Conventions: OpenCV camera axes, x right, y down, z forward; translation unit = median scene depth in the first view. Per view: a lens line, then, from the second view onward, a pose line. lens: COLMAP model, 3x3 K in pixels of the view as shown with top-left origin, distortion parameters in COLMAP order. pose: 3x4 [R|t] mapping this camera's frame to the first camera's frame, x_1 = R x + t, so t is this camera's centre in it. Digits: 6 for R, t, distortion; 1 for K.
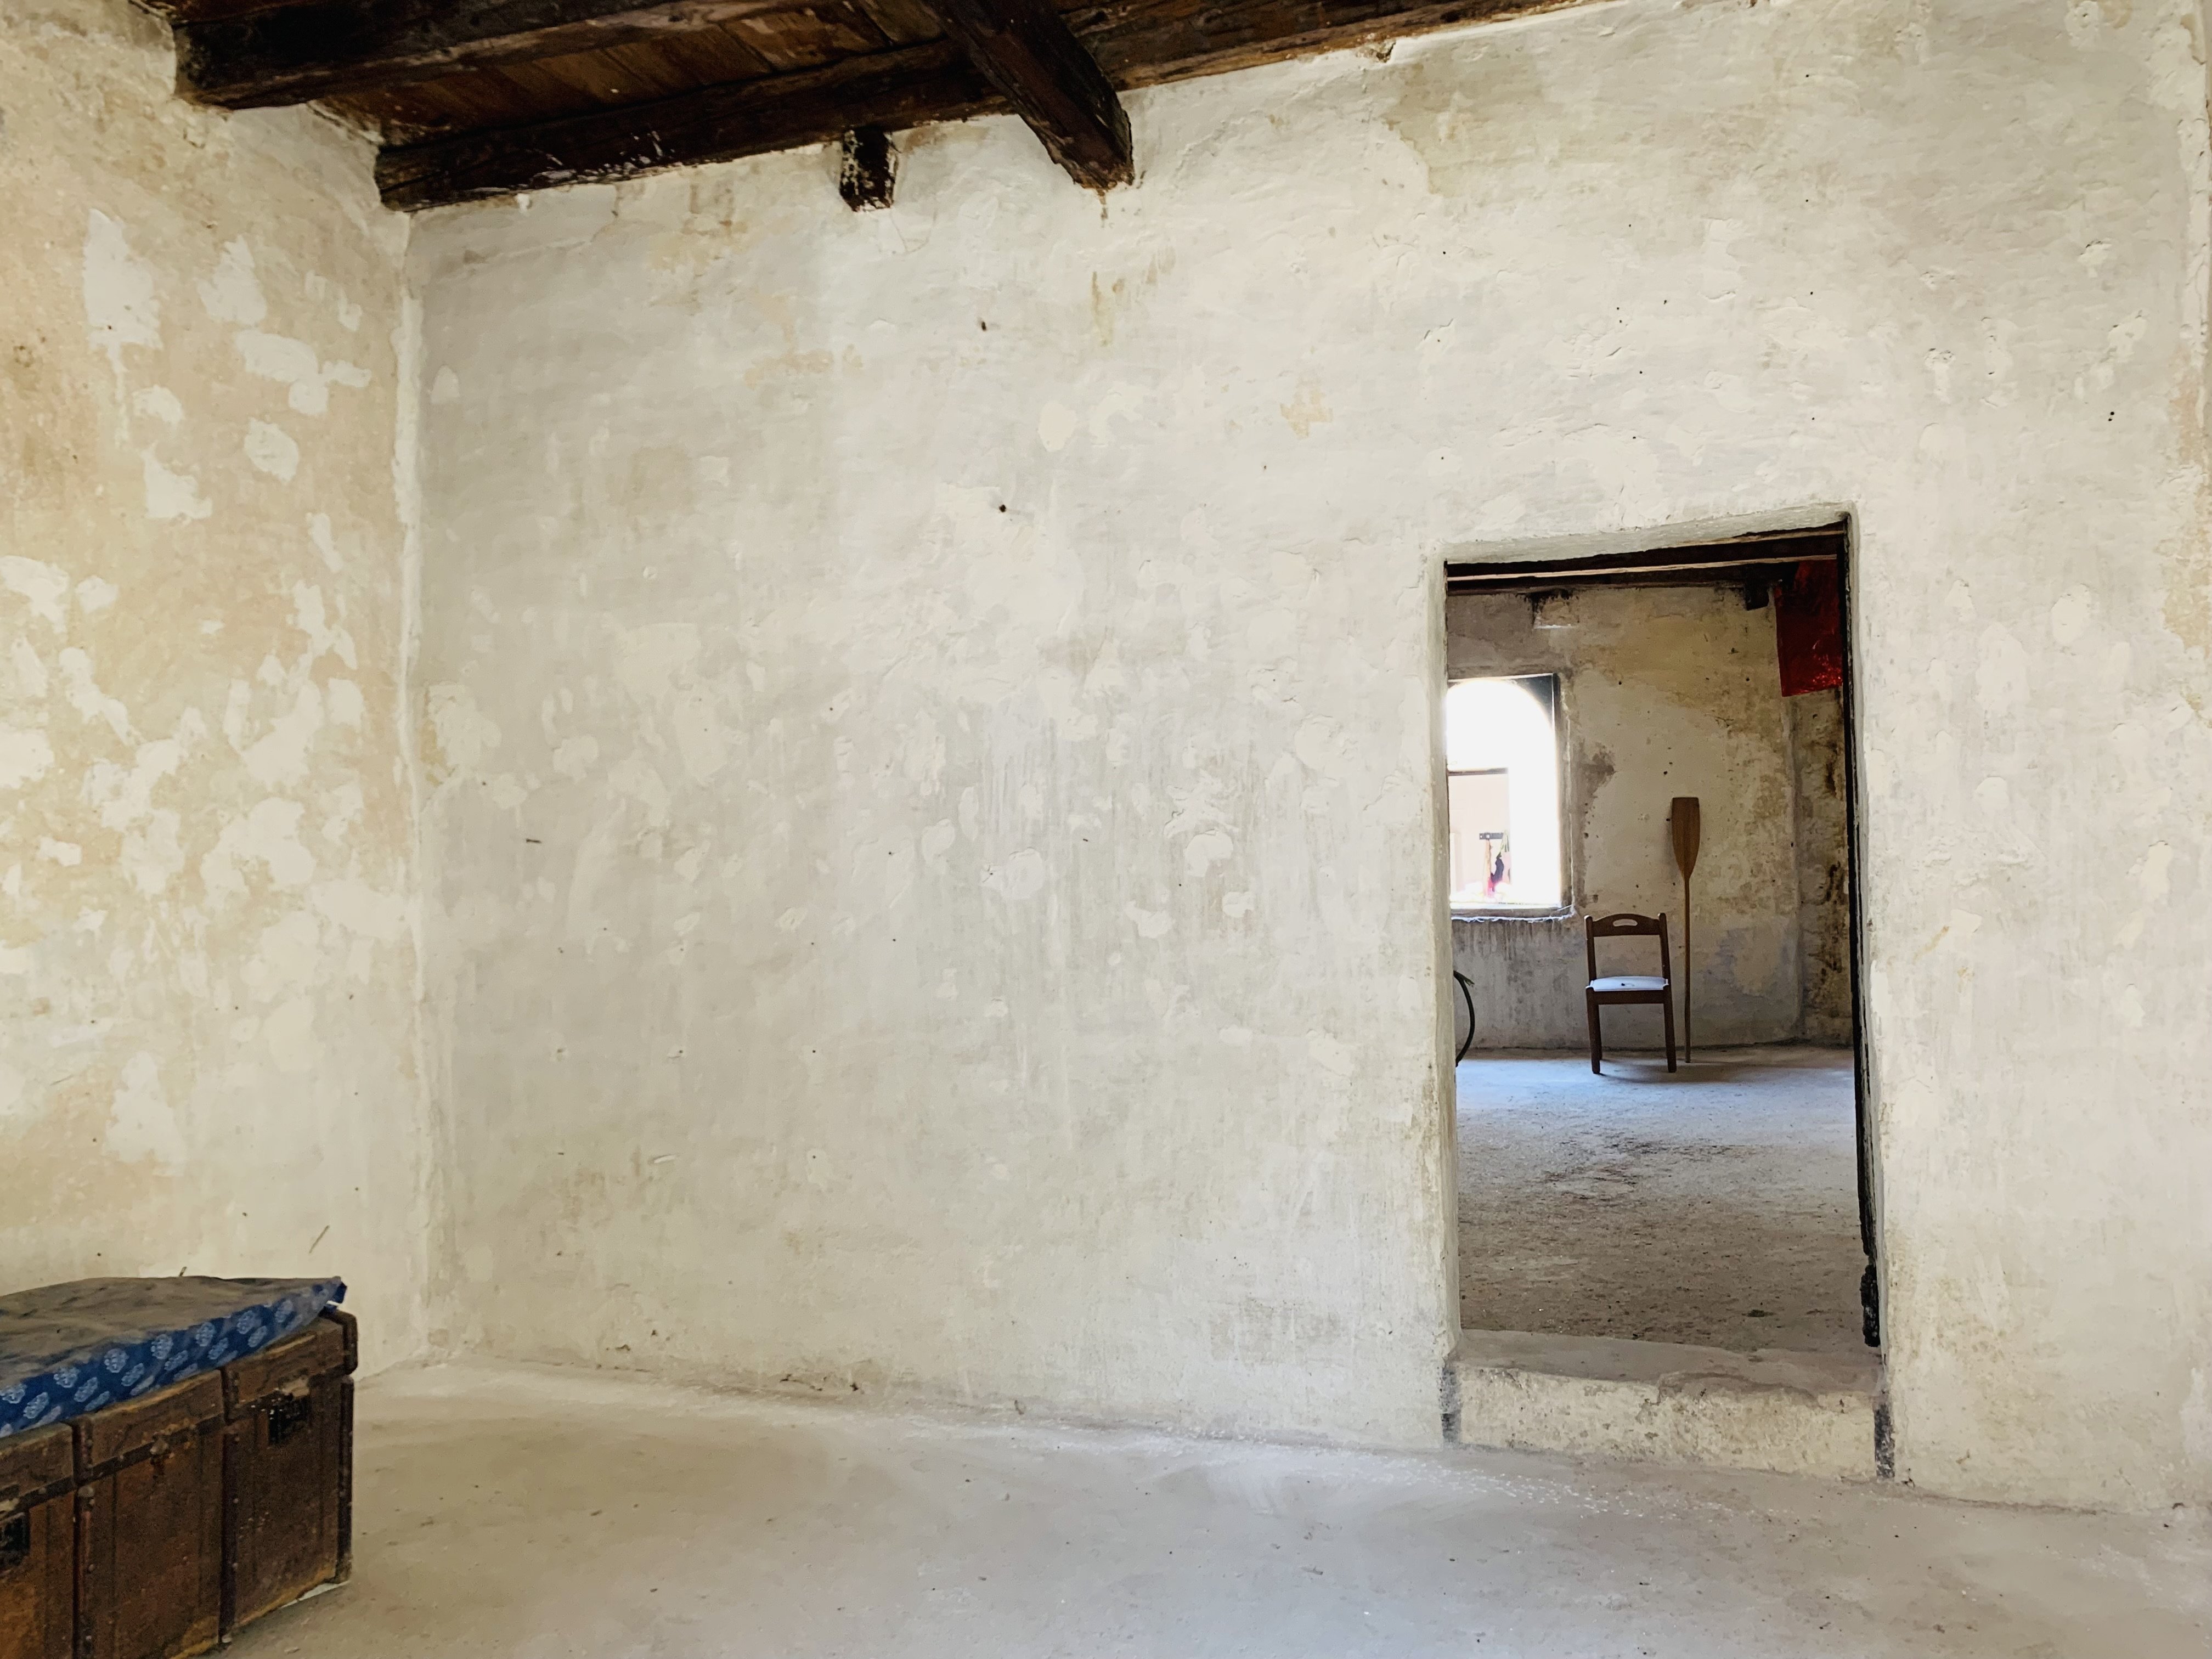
lens RADIAL K [[1701.5, 0, 1088.2], [0, 1701.5, 821.3], [0, 0, 1]] dist [0.044508, -0.056132]
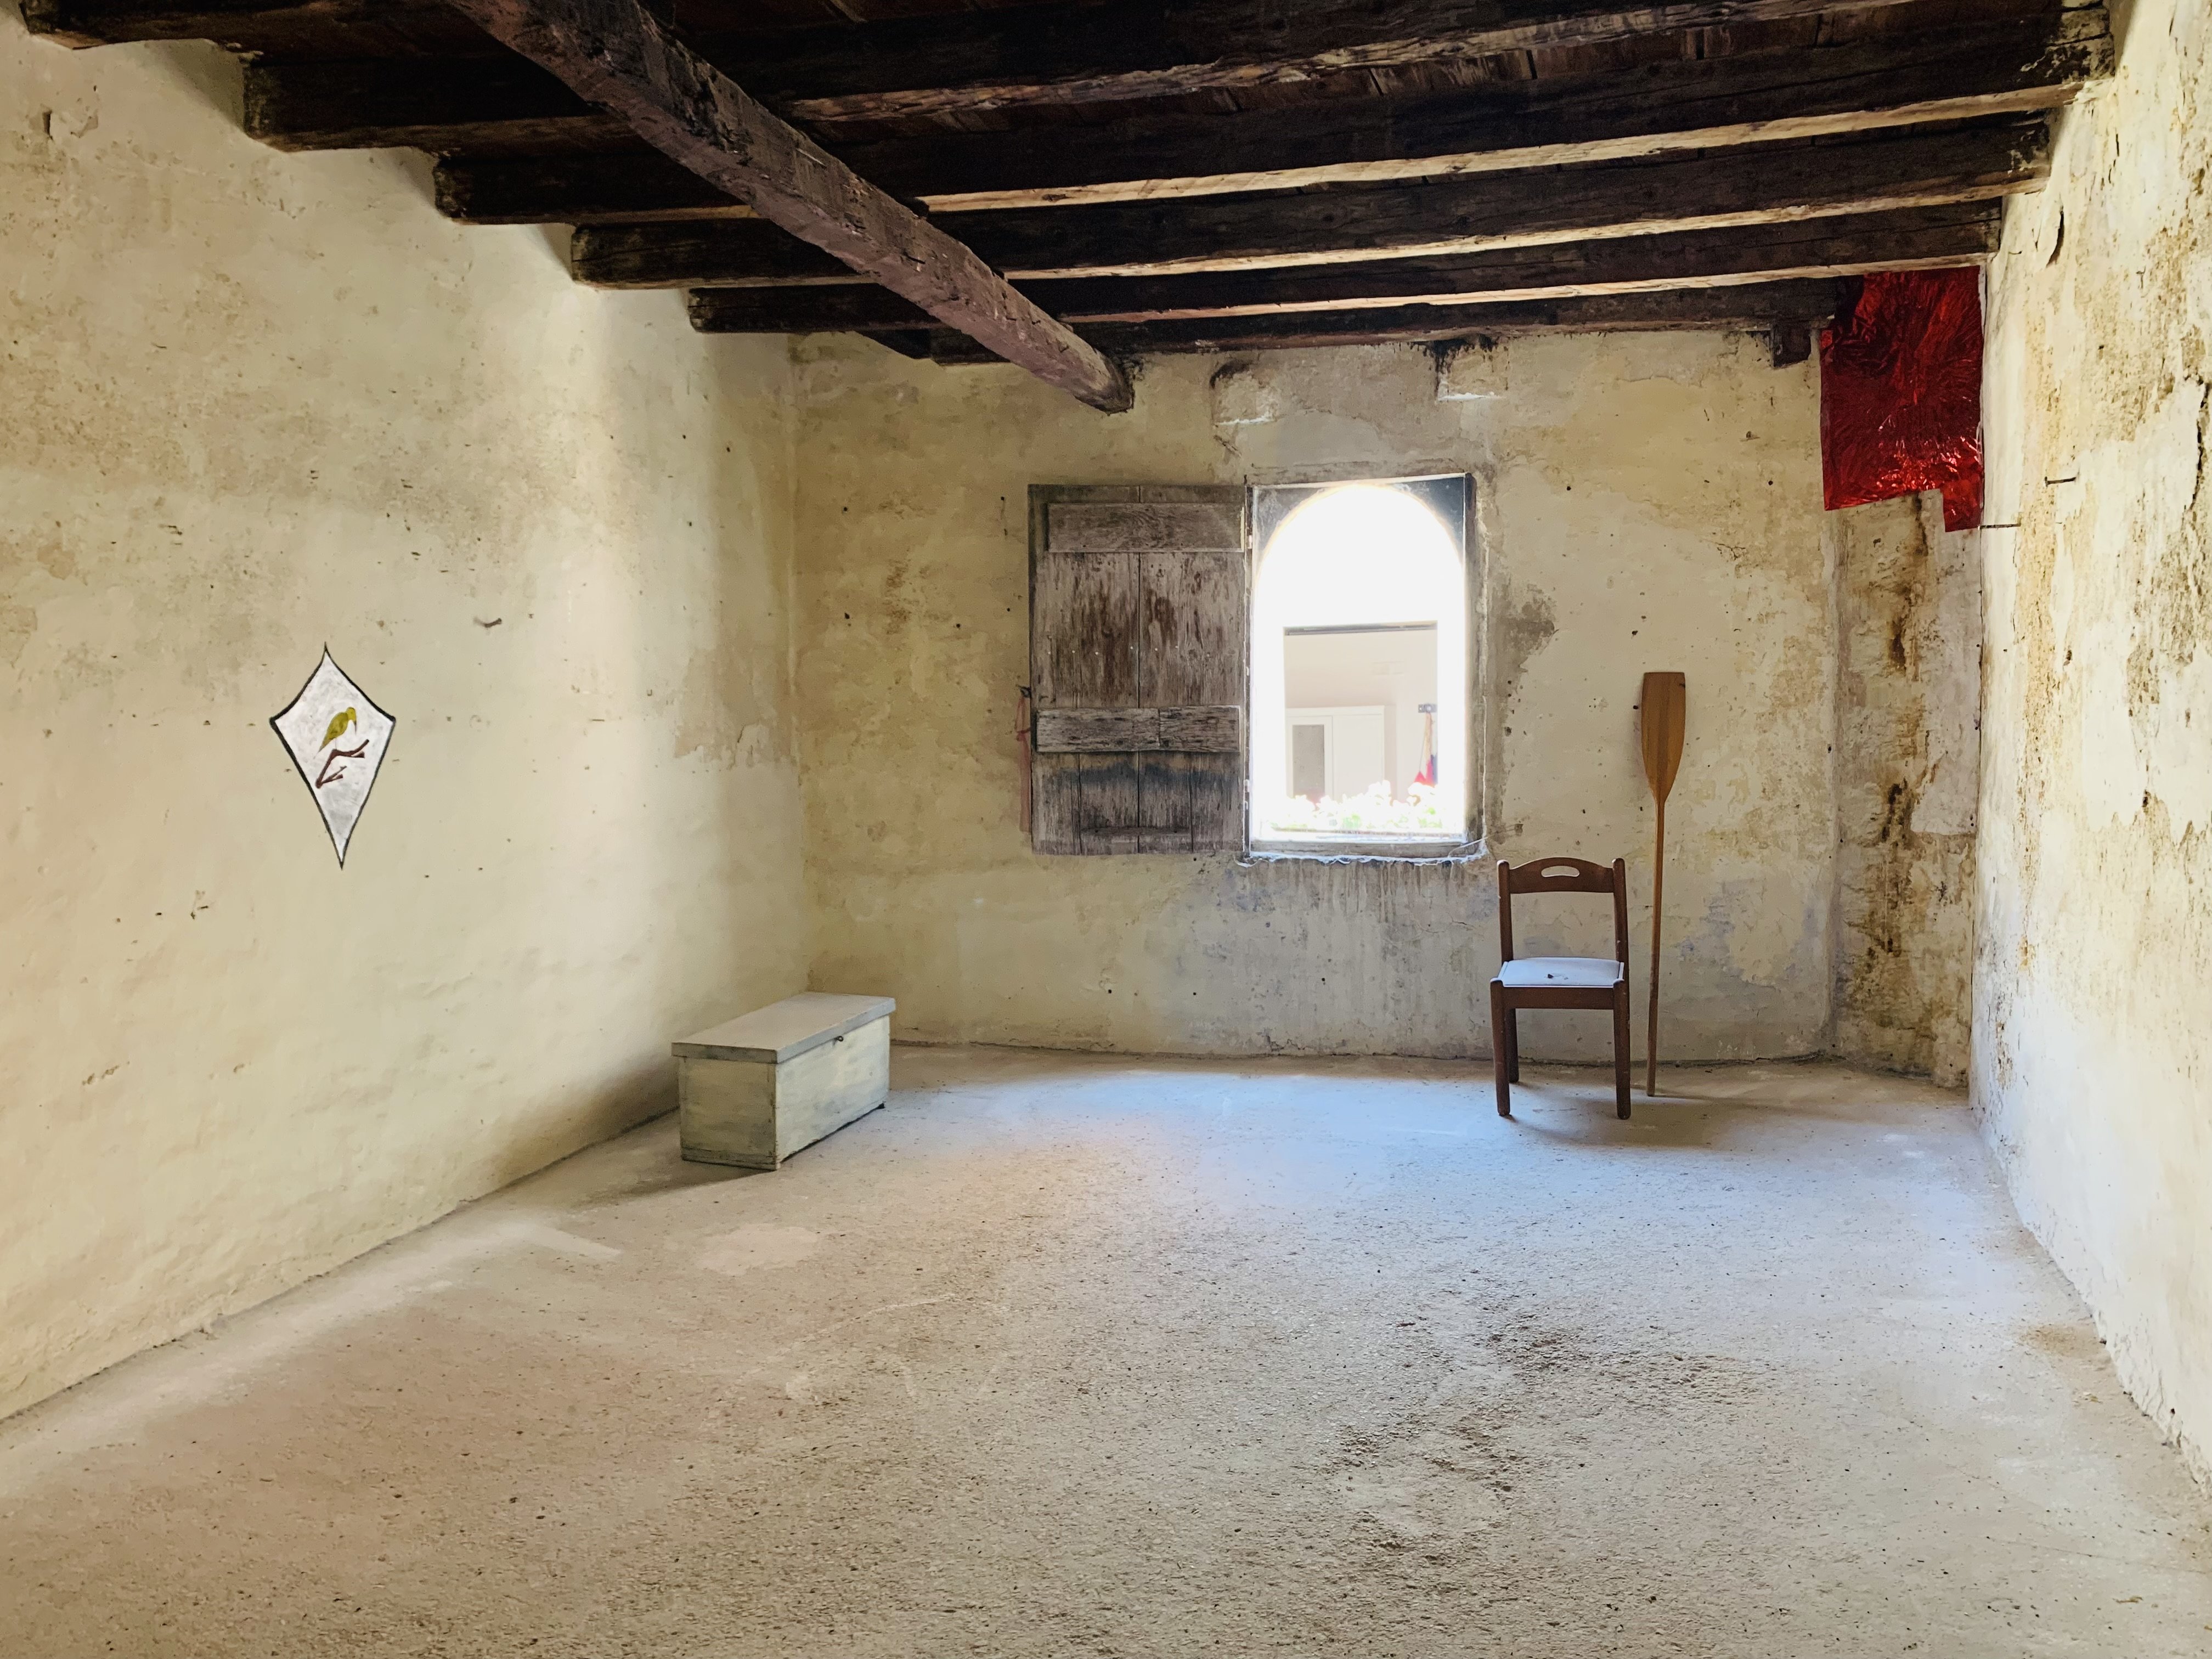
lens RADIAL K [[1701.5, 0, 1113.4], [0, 1701.5, 830.7], [0, 0, 1]] dist [0.044508, -0.056132]
pose [[0.999890, 0.005608, 0.013715, 0.139753], [-0.006866, 0.995591, 0.093544, -0.013407], [-0.013130, -0.093628, 0.995521, 0.374512]]
